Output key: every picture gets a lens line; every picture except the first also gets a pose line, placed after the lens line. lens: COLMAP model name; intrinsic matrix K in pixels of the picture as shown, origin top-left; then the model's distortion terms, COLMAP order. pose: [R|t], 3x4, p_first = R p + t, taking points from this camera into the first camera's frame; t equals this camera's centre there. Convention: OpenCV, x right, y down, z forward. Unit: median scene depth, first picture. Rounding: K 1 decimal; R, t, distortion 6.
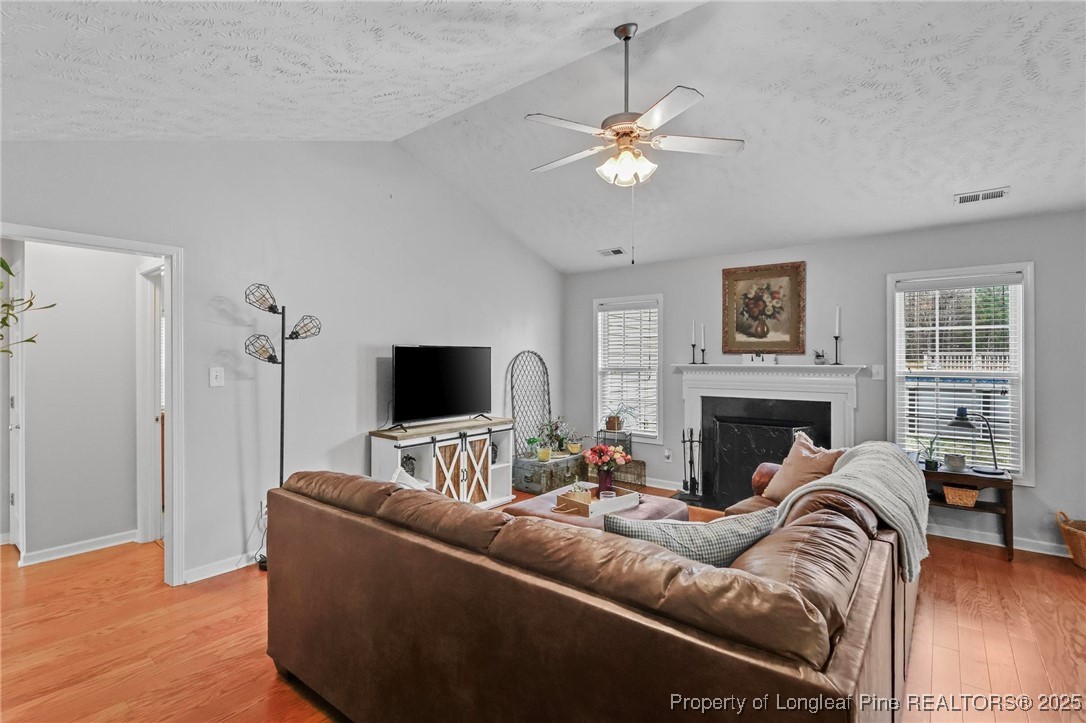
lens RADIAL K [[507.1, 0, 546.2], [0, 507.1, 356.9], [0, 0, 1]] dist [0.002914, -0.000067]
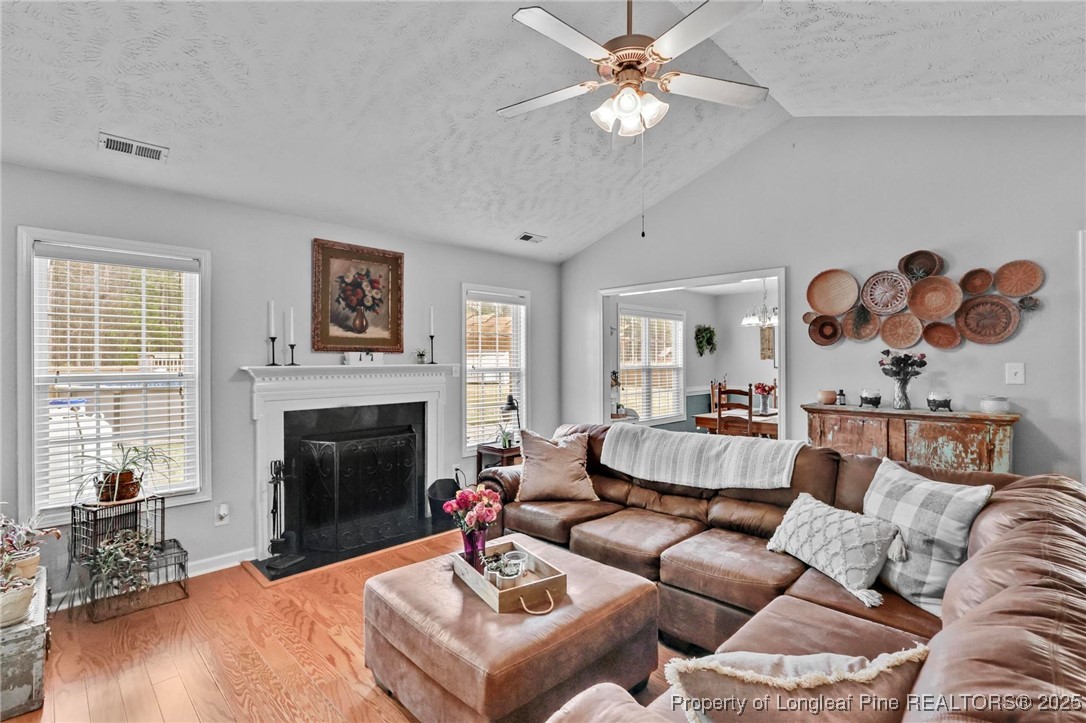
lens RADIAL K [[507.1, 0, 544.6], [0, 507.1, 361.9], [0, 0, 1]] dist [0.002914, -0.000067]
pose [[0.122260, -0.005913, 0.992480, -0.364582], [-0.000065, 0.999982, 0.005966, 0.005158], [-0.992498, -0.000794, 0.122257, 0.593904]]
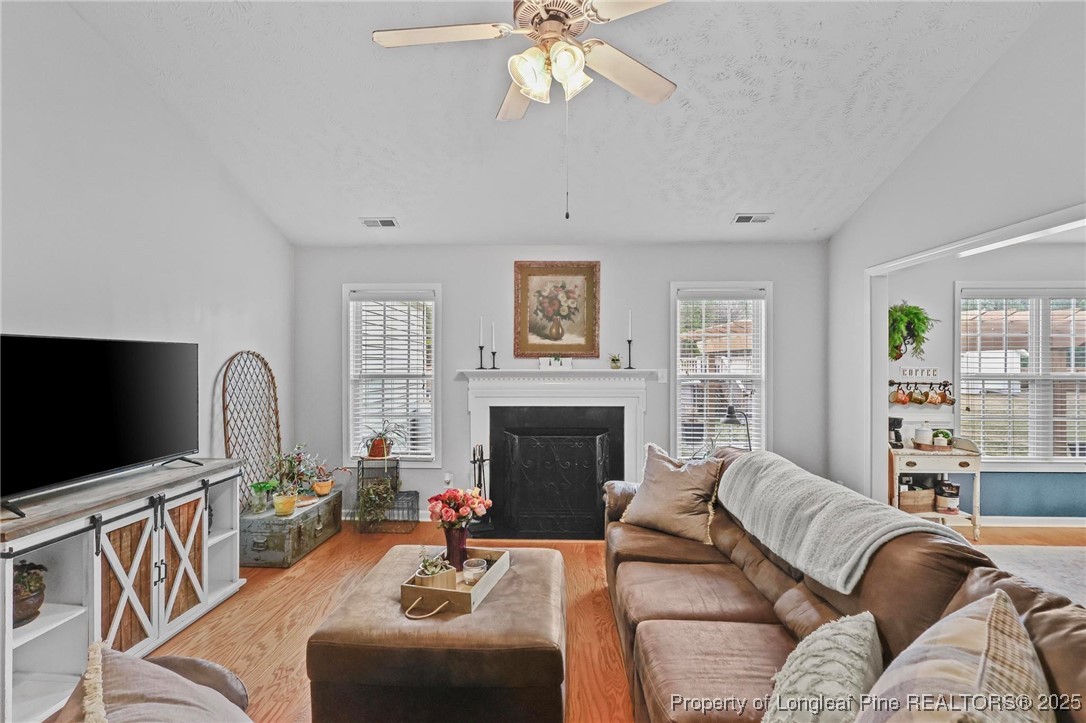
lens RADIAL K [[507.1, 0, 542.2], [0, 507.1, 363.8], [0, 0, 1]] dist [0.002914, -0.000067]
pose [[0.806886, -0.002439, 0.590702, -0.138080], [-0.001068, 0.999984, 0.005588, 0.000208], [-0.590706, -0.005140, 0.806870, 0.272594]]
